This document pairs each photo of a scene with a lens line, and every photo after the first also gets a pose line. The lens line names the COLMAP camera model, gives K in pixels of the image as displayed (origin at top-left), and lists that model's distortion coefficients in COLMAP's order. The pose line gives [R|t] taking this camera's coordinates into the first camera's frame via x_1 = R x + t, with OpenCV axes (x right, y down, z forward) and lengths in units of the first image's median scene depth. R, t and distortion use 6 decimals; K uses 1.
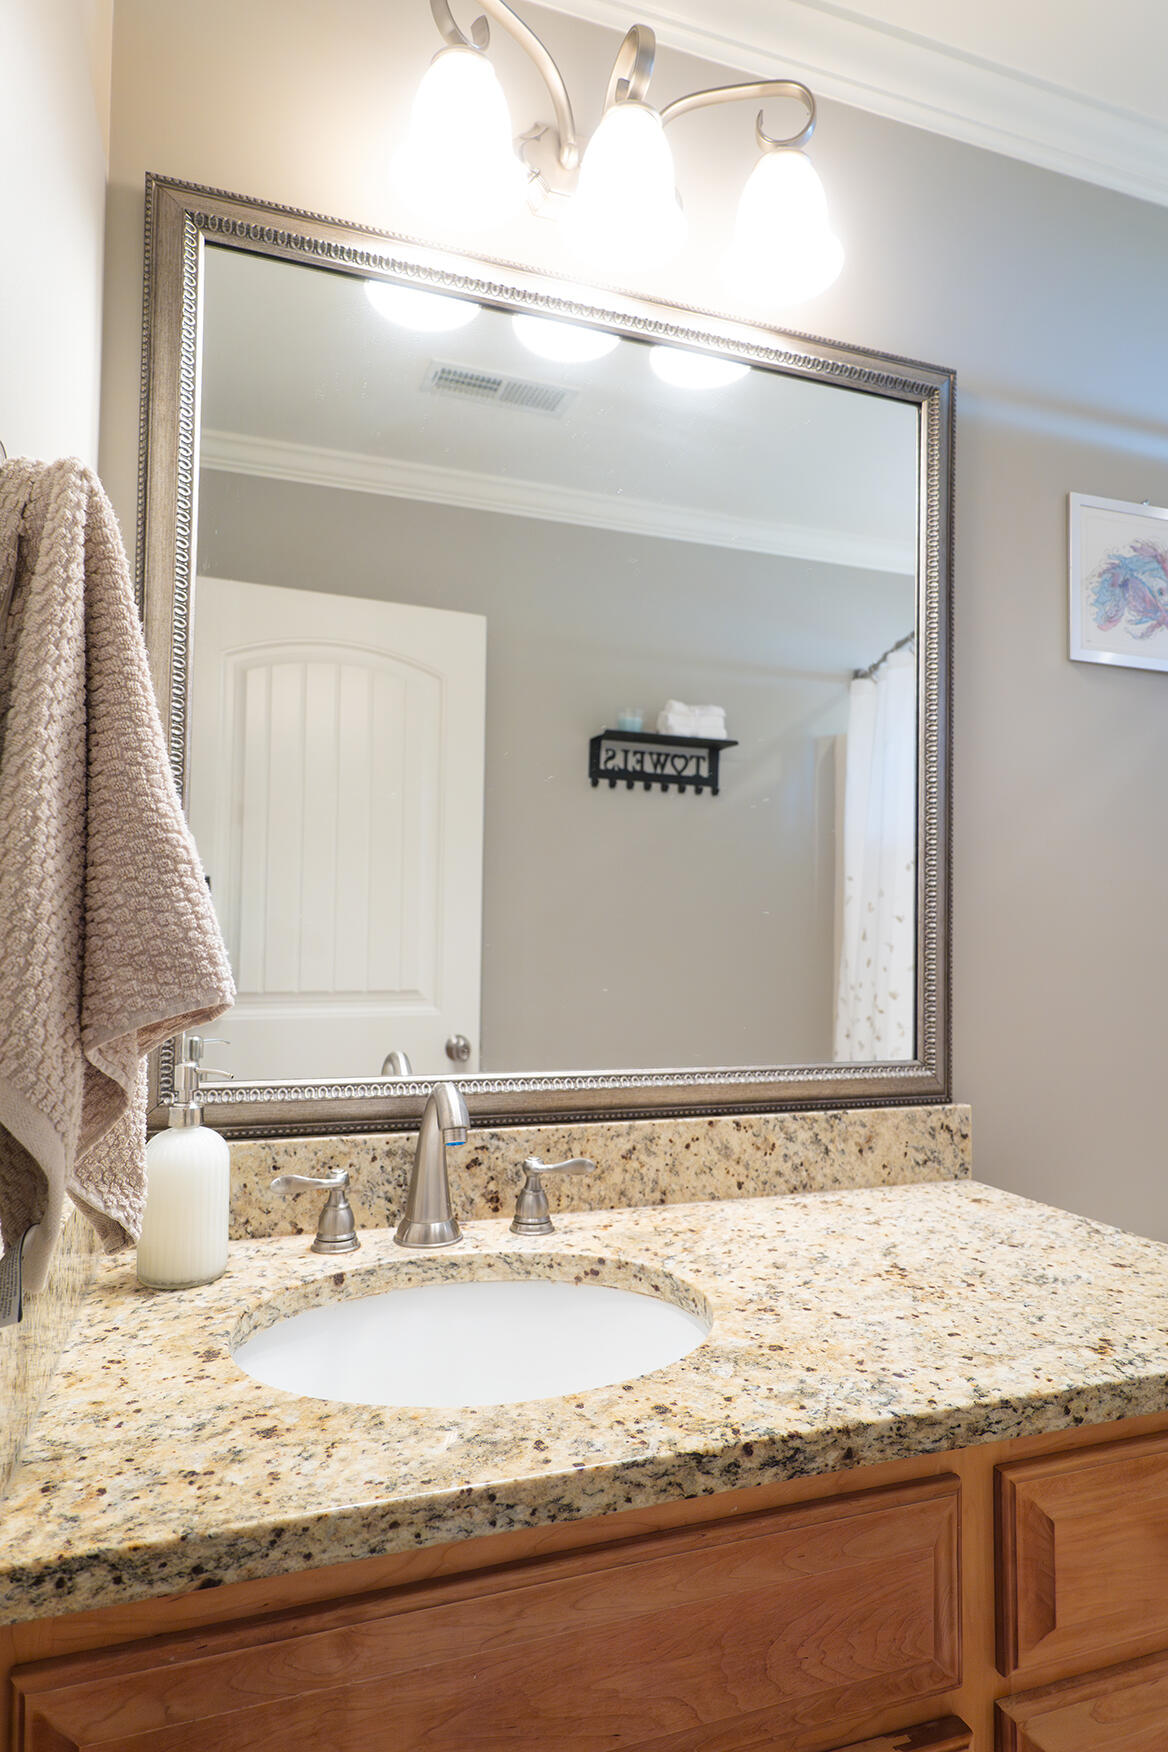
lens RADIAL K [[1012.2, 0, 590.4], [0, 1012.2, 903.7], [0, 0, 1]] dist [0.002069, 0.001835]
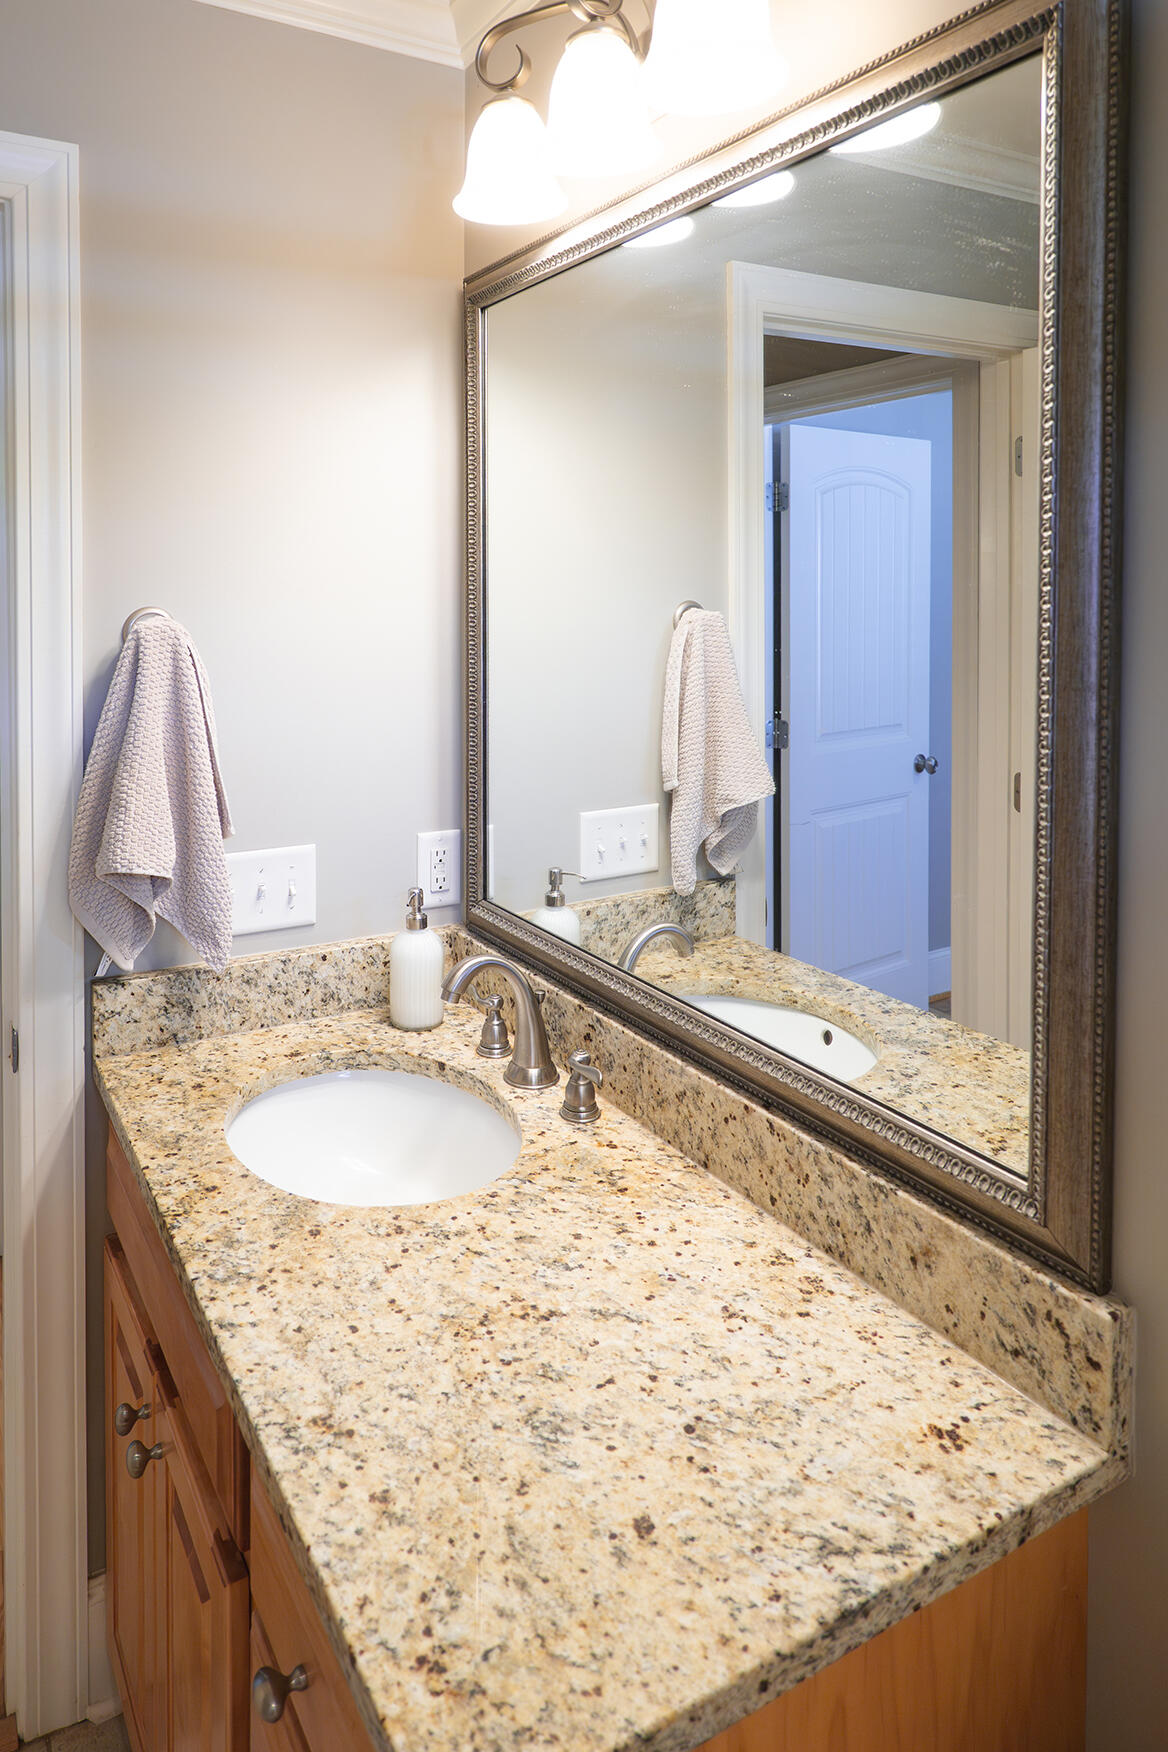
lens RADIAL K [[1142.1, 0, 495.3], [0, 1142.1, 619.4], [0, 0, 1]] dist [0.001668, 0.001427]
pose [[0.149193, 0.018802, -0.988629, 1.267262], [0.036748, 0.999023, 0.024545, -0.276367], [0.988125, -0.039992, 0.148356, 0.820214]]
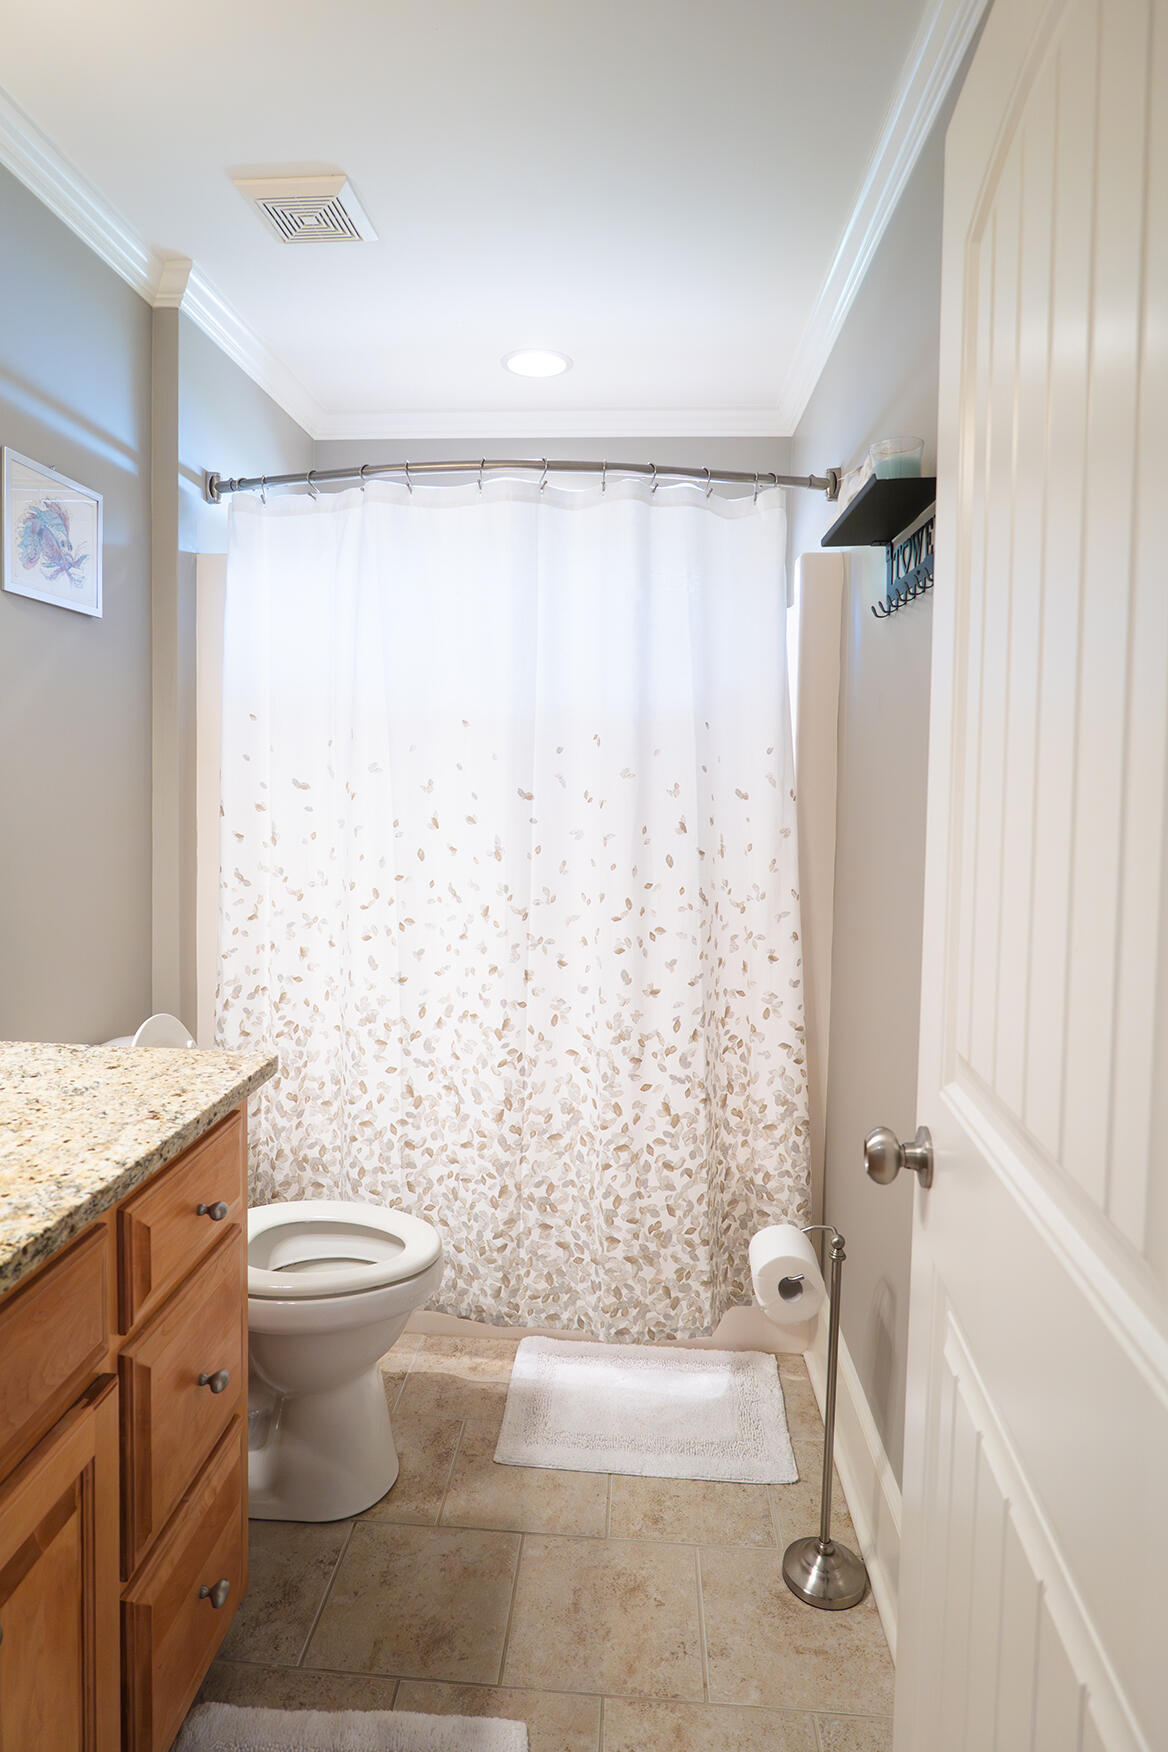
lens RADIAL K [[995.8, 0, 560.5], [0, 995.8, 816.4], [0, 0, 1]] dist [-0.027859, 0.016667]
pose [[0.406145, -0.039819, 0.912941, -0.493365], [-0.046552, 0.996851, 0.064188, -0.120155], [-0.912622, -0.068569, 0.403013, -0.124463]]
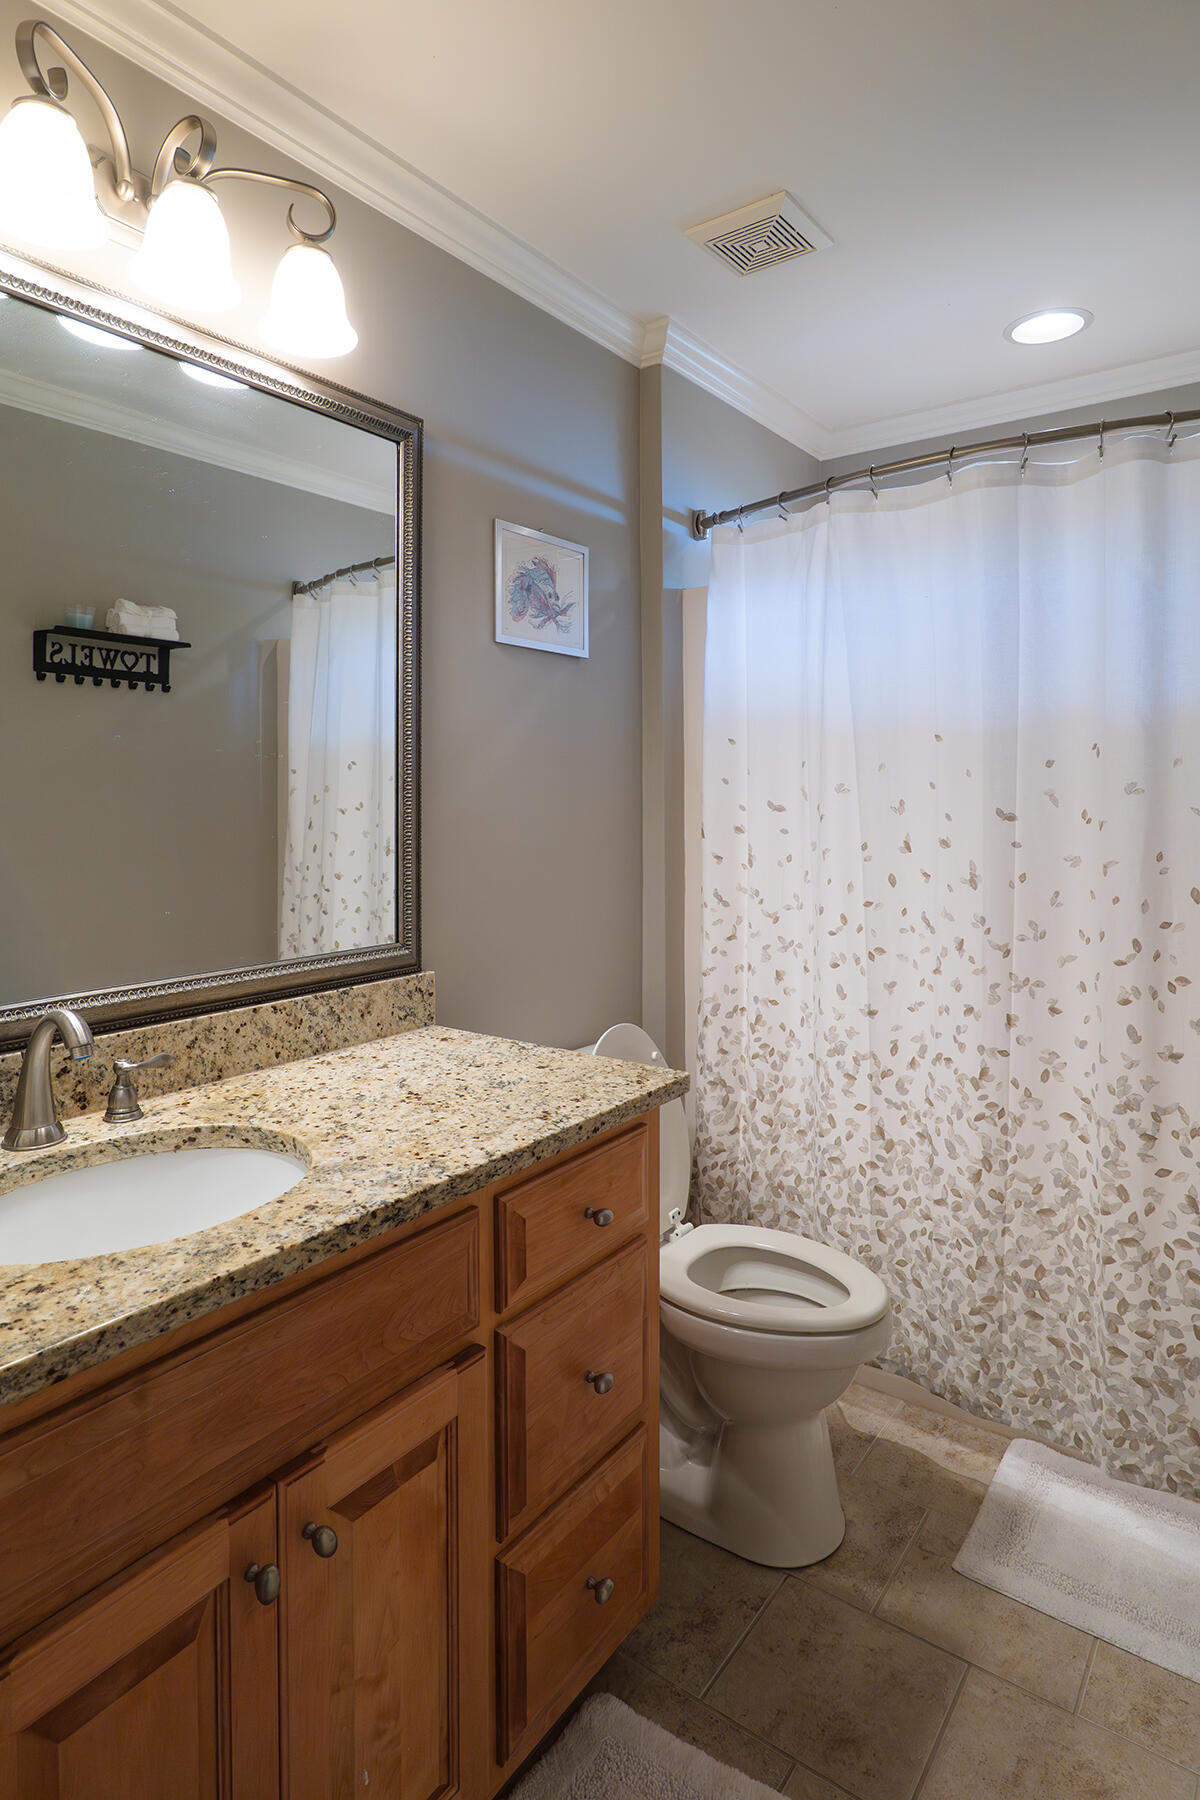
lens RADIAL K [[995.0, 0, 588.8], [0, 995.0, 817.1], [0, 0, 1]] dist [-0.025221, 0.013961]
pose [[0.827266, -0.024288, 0.561286, -0.277440], [-0.009817, 0.998288, 0.057668, -0.122501], [-0.561725, -0.053217, 0.825610, -0.299368]]
